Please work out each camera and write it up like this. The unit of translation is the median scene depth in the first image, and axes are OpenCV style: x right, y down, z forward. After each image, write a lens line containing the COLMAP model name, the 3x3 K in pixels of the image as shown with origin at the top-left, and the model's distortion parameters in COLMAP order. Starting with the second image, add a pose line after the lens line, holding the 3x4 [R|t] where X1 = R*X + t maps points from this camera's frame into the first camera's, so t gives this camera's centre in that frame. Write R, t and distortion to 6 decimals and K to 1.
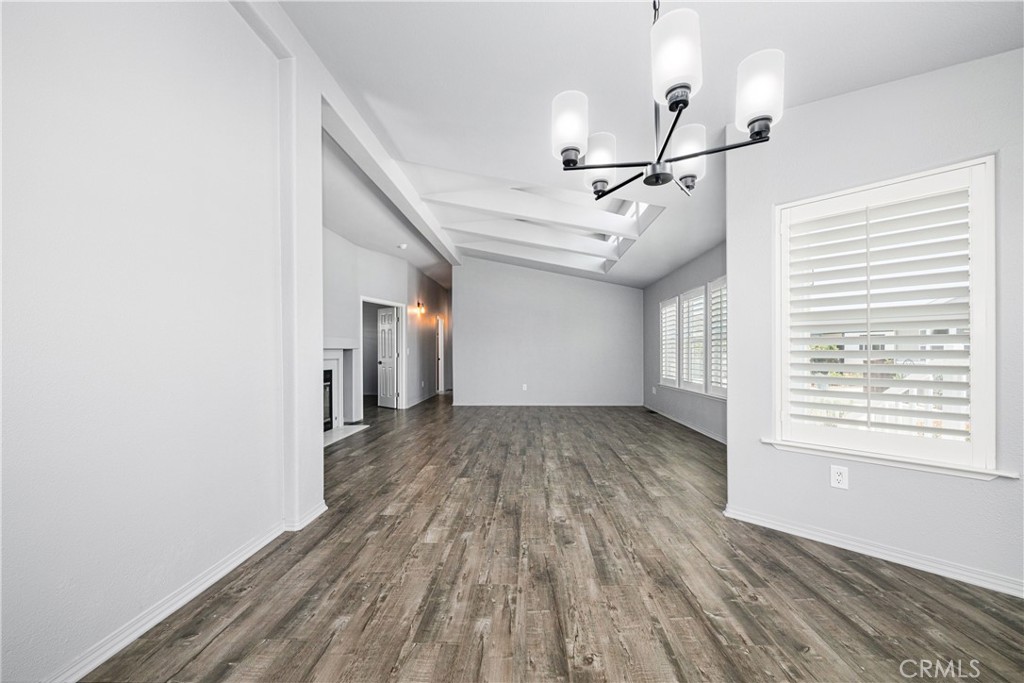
lens RADIAL K [[410.0, 0, 511.9], [0, 410.0, 336.0], [0, 0, 1]] dist [0.002306, 0.000141]
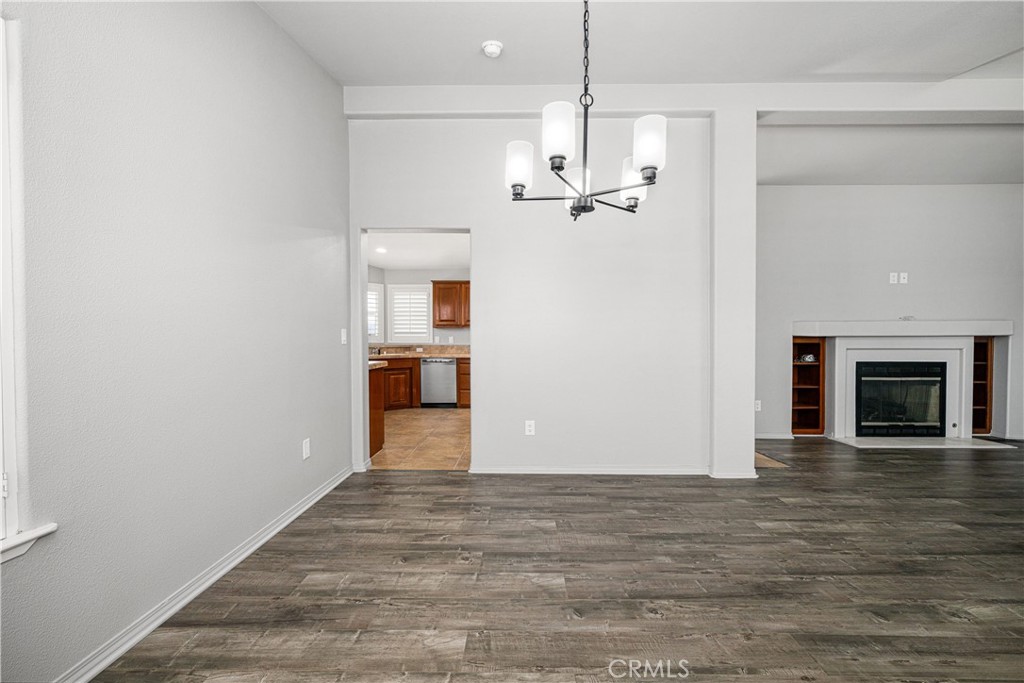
lens RADIAL K [[406.8, 0, 514.2], [0, 406.8, 347.9], [0, 0, 1]] dist [-0.000262, 0.000142]
pose [[0.030712, 0.021986, -0.999286, 0.833089], [0.039323, 0.998957, 0.023187, 0.008922], [0.998754, -0.040007, 0.029815, 0.390687]]
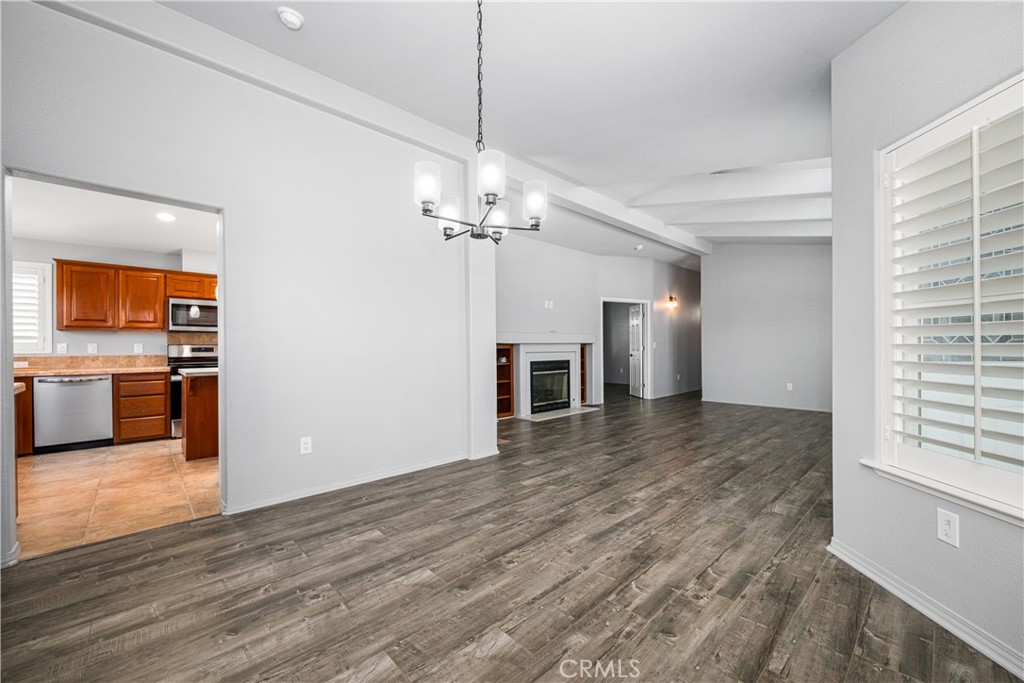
lens RADIAL K [[404.0, 0, 509.8], [0, 404.0, 346.3], [0, 0, 1]] dist [0.001496, 0.000128]
pose [[0.712976, -0.001143, -0.701187, 0.759529], [0.031090, 0.999067, 0.029985, -0.005987], [0.700499, -0.043179, 0.712346, 0.013360]]
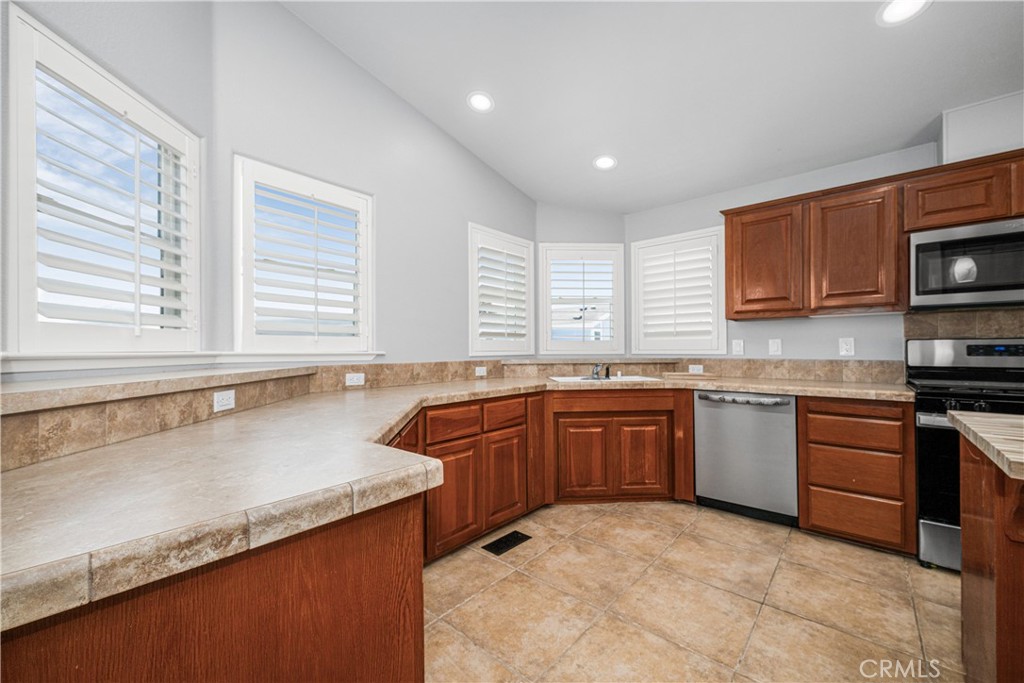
lens RADIAL K [[404.0, 0, 509.8], [0, 404.0, 346.3], [0, 0, 1]] dist [0.001496, 0.000128]
pose [[-0.622865, 0.001736, -0.782328, -0.795638], [0.039097, 0.998817, -0.028912, 0.001482], [0.781352, -0.048595, -0.622196, 0.138721]]
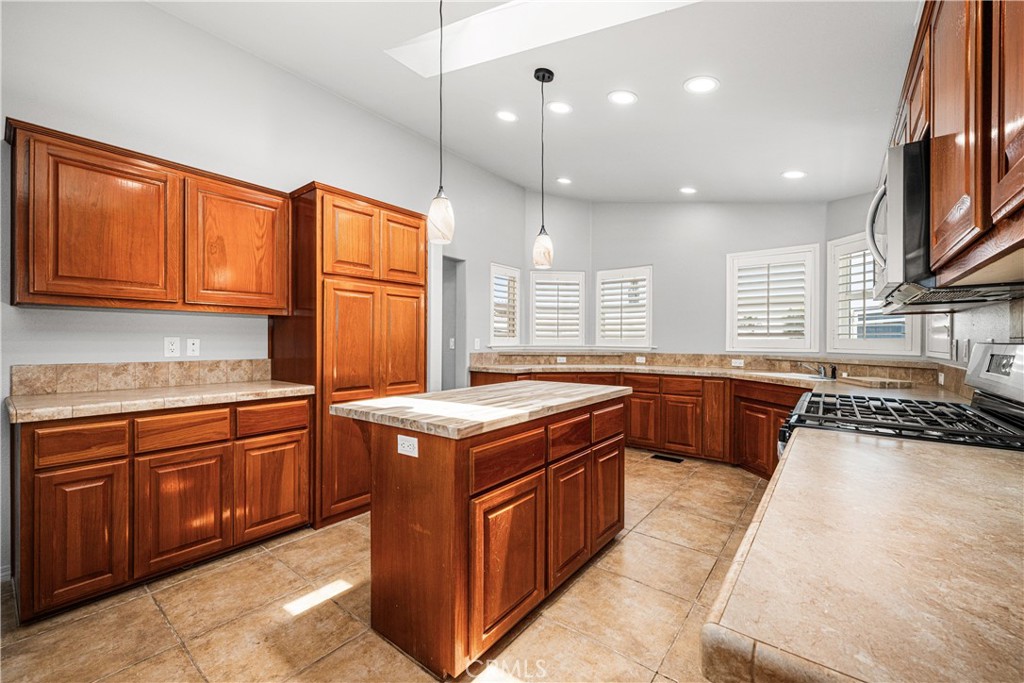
lens RADIAL K [[414.4, 0, 512.4], [0, 414.4, 341.5], [0, 0, 1]] dist [-0.001420, -0.000102]
pose [[-0.815093, -0.000414, 0.579329, -2.081480], [-0.025224, 0.999077, -0.034775, 0.038441], [-0.578780, -0.042958, -0.814351, 1.340038]]
